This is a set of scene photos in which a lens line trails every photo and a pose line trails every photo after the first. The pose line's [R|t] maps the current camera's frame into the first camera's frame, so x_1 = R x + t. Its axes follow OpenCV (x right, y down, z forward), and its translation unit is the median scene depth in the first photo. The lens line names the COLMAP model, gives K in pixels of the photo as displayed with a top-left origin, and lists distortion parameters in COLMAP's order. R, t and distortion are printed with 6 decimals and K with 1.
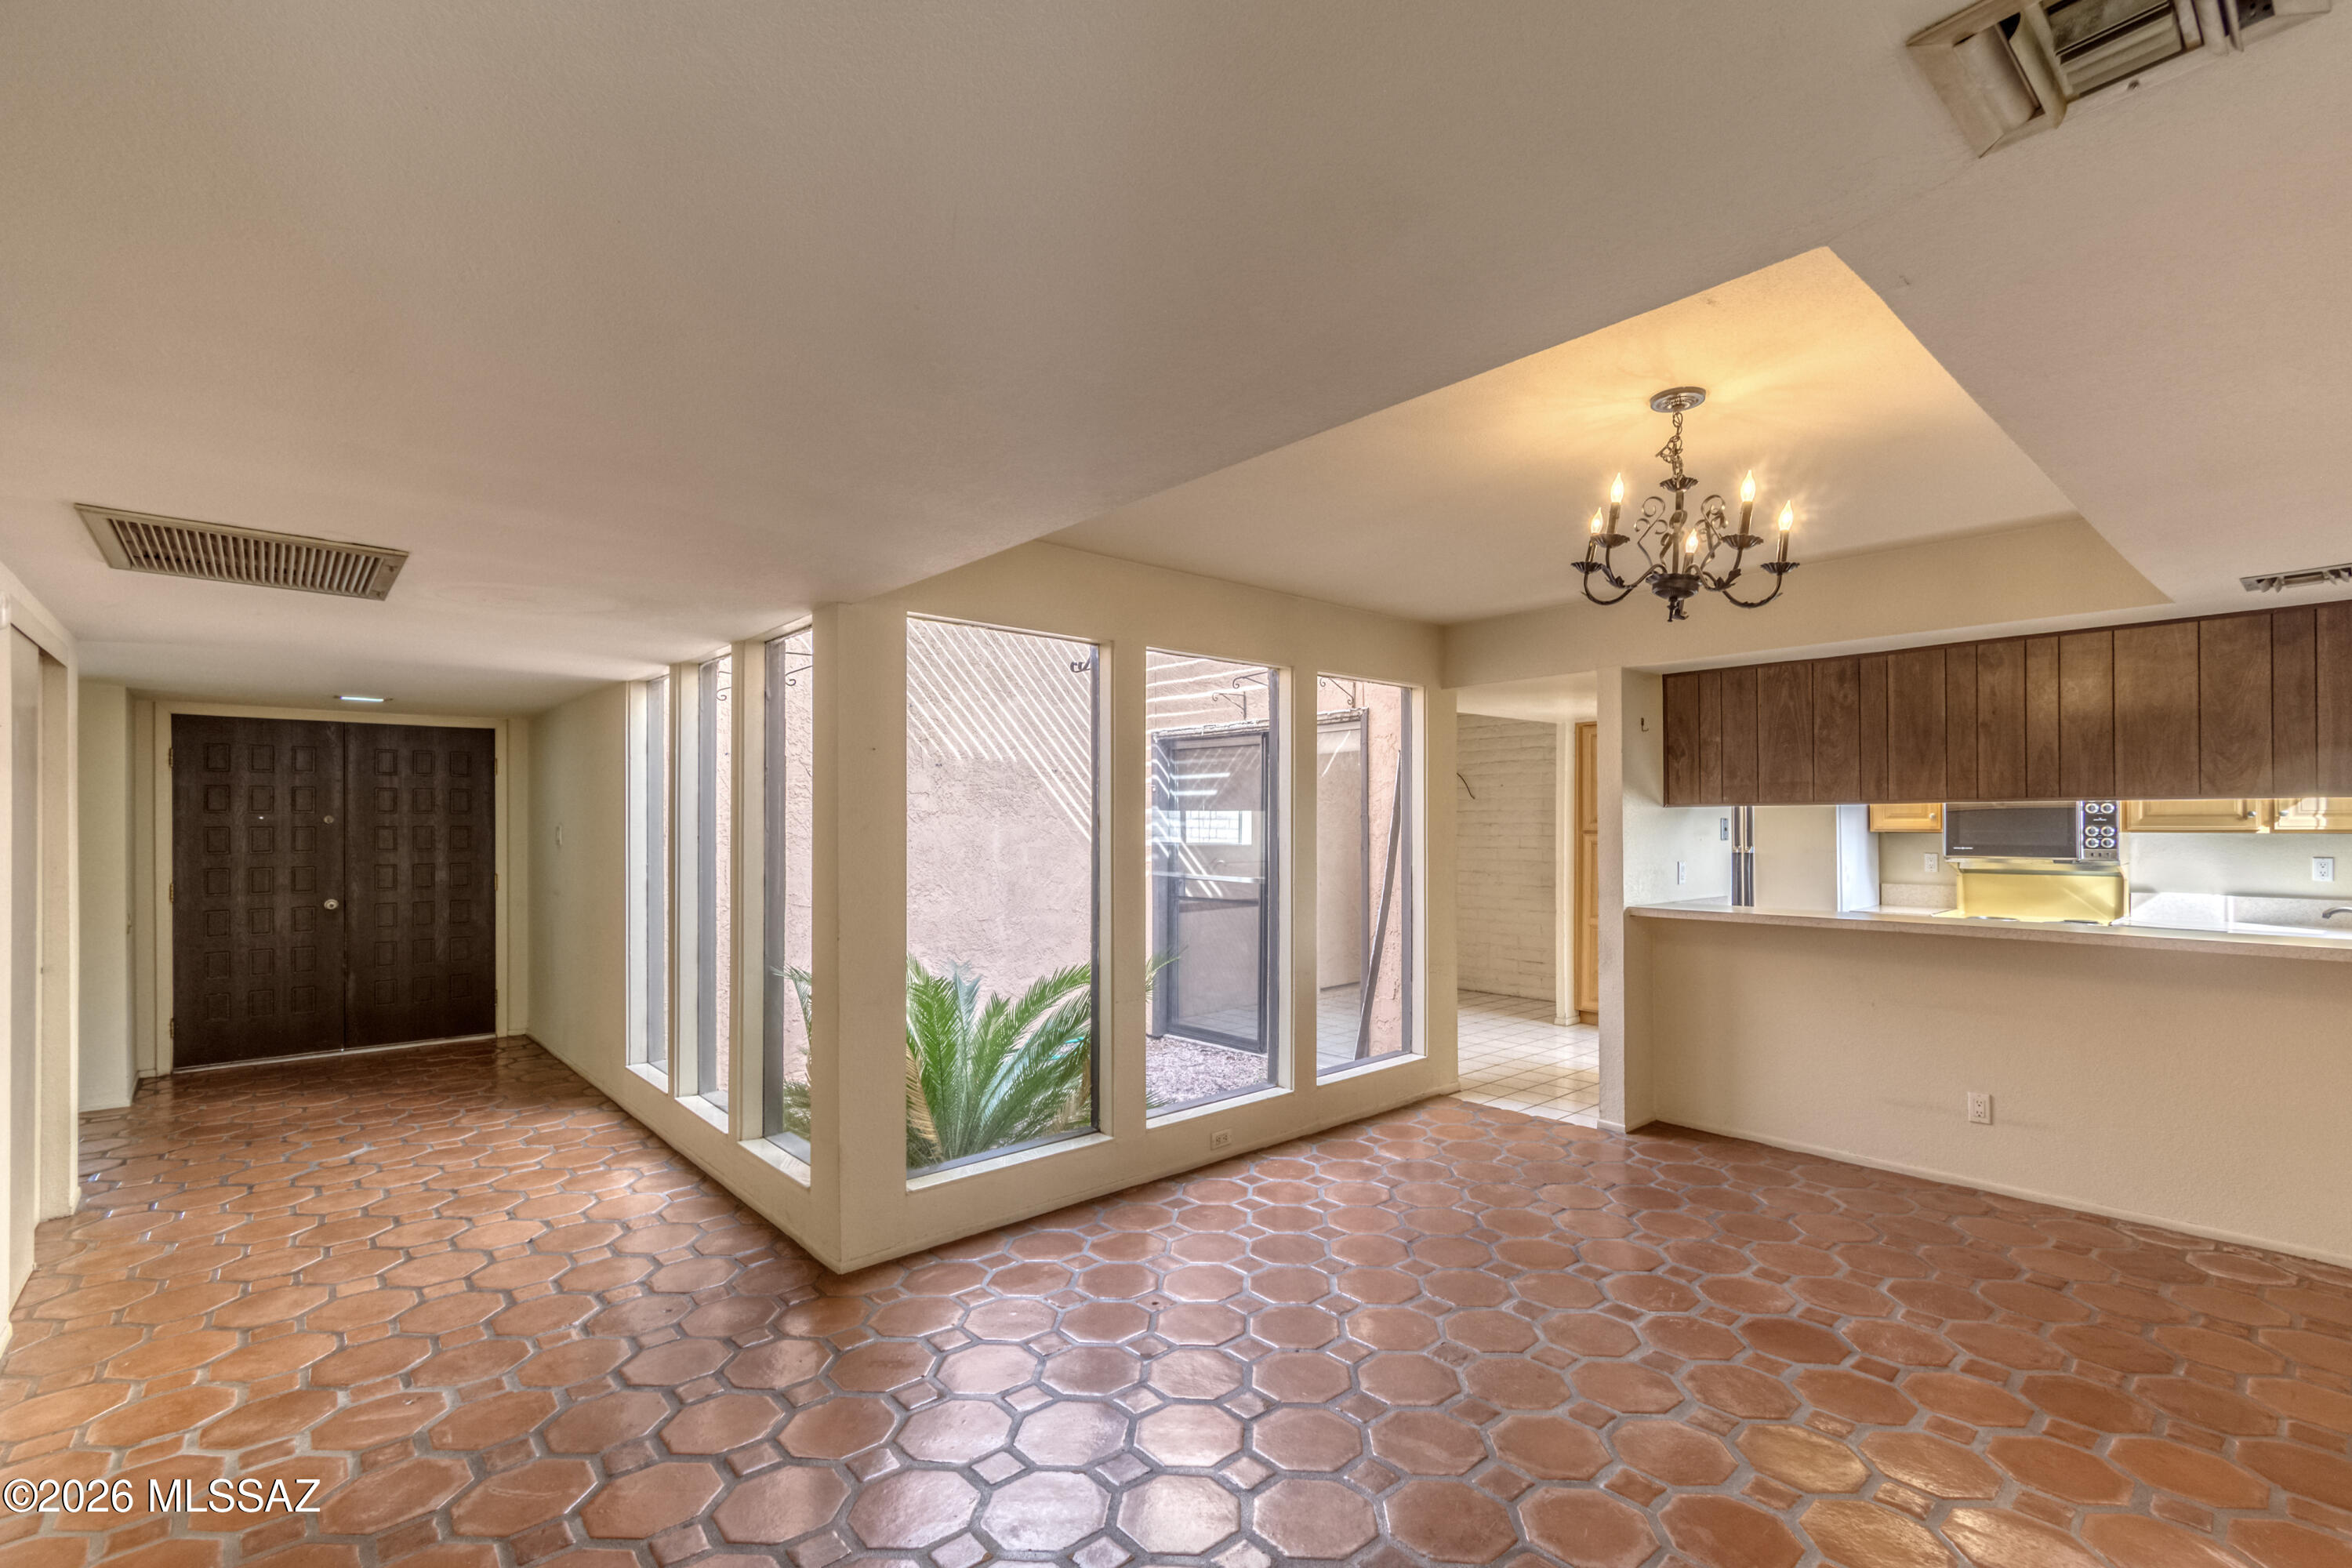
lens RADIAL K [[1062.6, 0, 1178.4], [0, 1062.6, 807.0], [0, 0, 1]] dist [0.006246, -0.001768]
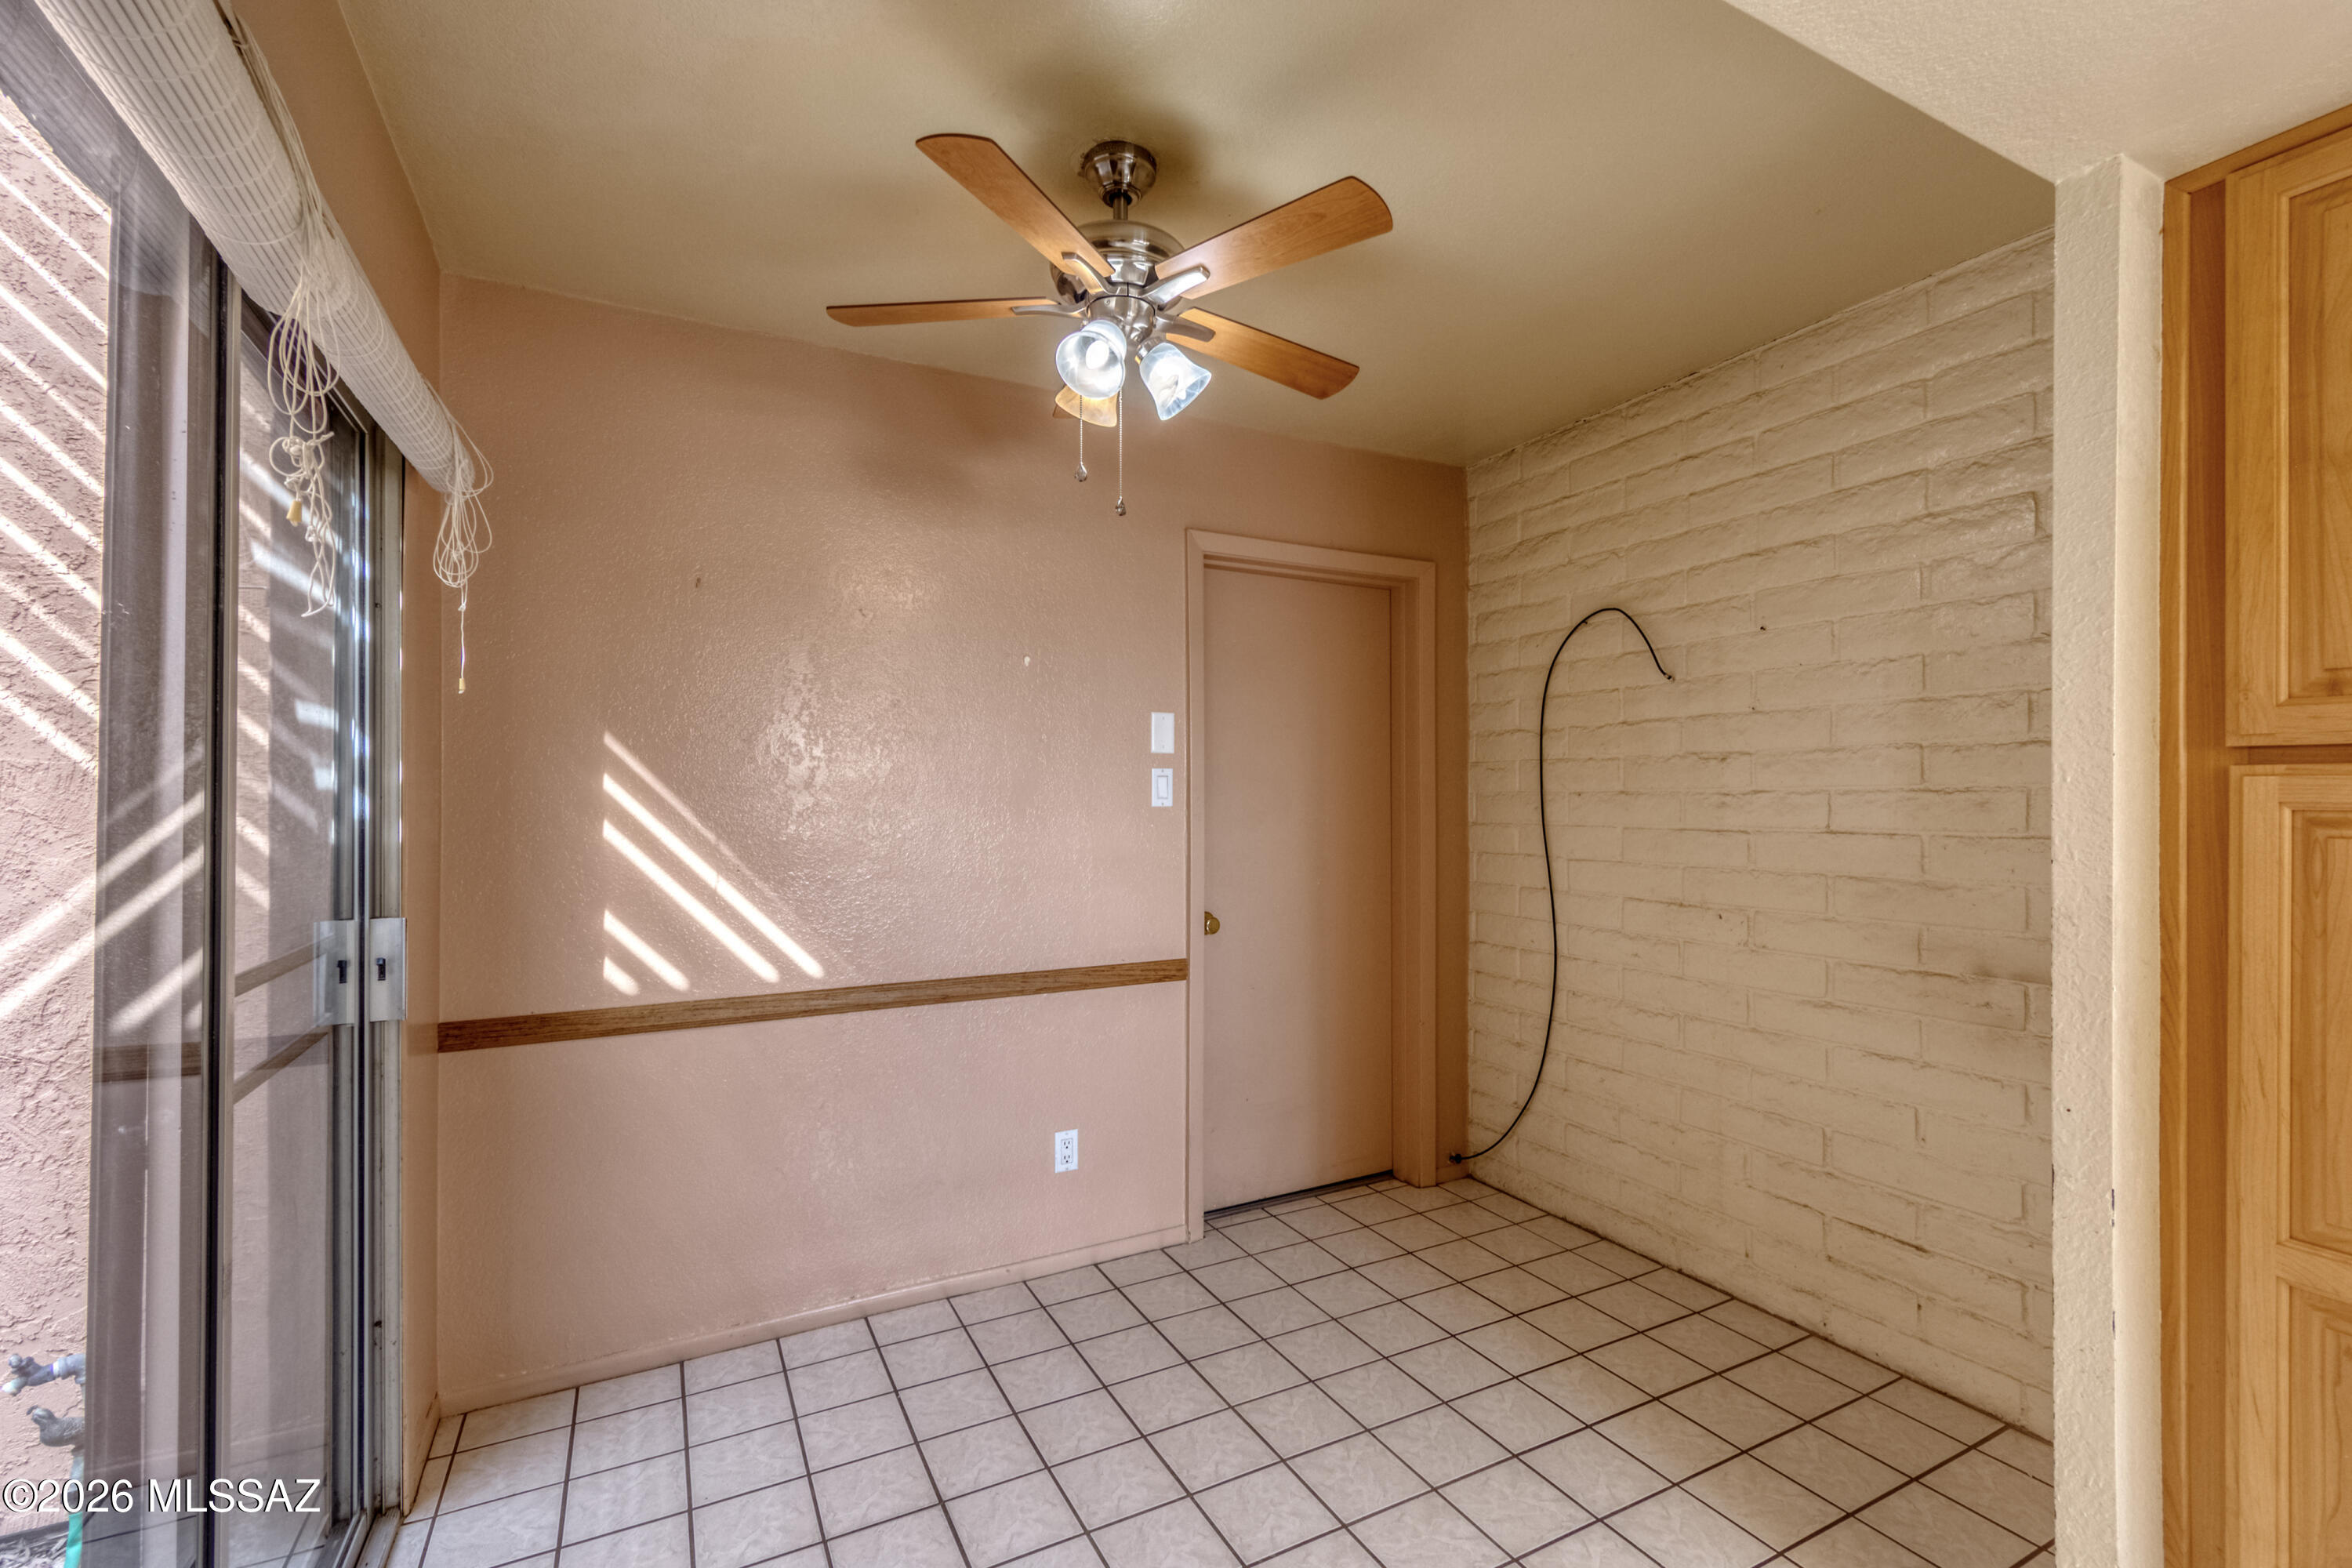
lens RADIAL K [[1062.6, 0, 1177.2], [0, 1062.6, 784.4], [0, 0, 1]] dist [0.006246, -0.001768]
pose [[0.978008, -0.002689, -0.208550, 0.156356], [0.002675, 0.999996, -0.000346, 0.018977], [0.208550, -0.000220, 0.978012, 0.511855]]
